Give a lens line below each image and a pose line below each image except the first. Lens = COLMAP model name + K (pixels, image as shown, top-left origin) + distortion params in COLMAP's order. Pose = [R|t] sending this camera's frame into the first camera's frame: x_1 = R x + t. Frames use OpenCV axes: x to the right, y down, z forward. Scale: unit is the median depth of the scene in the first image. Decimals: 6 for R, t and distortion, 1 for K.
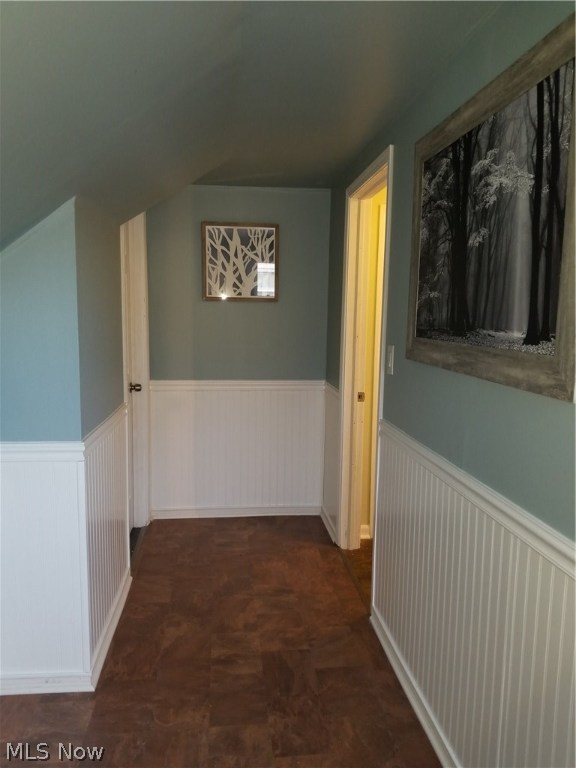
lens RADIAL K [[594.8, 0, 288.0], [0, 594.8, 384.0], [0, 0, 1]] dist [0.056587, -0.185278]
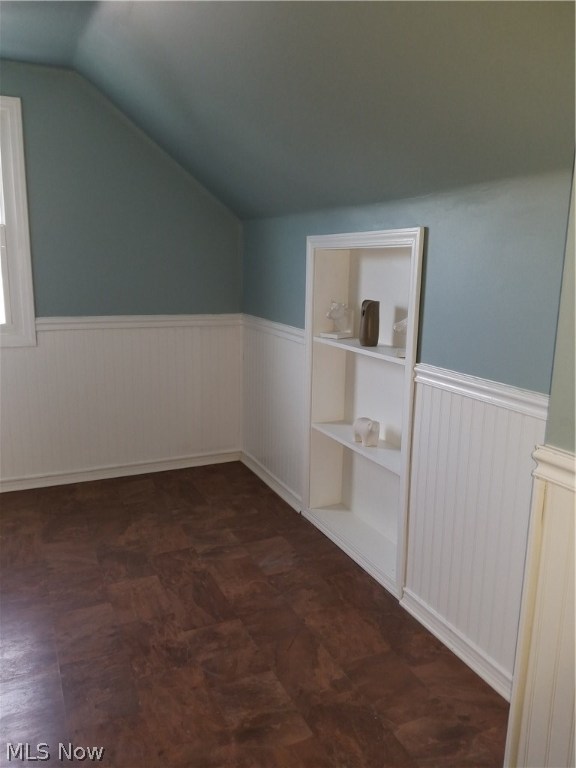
lens RADIAL K [[594.8, 0, 288.0], [0, 594.8, 384.0], [0, 0, 1]] dist [0.056587, -0.185278]
pose [[-0.950407, 0.047313, -0.307390, 0.151917], [-0.053009, 0.949256, 0.310005, -0.168351], [0.306459, 0.310925, -0.899671, 1.861073]]
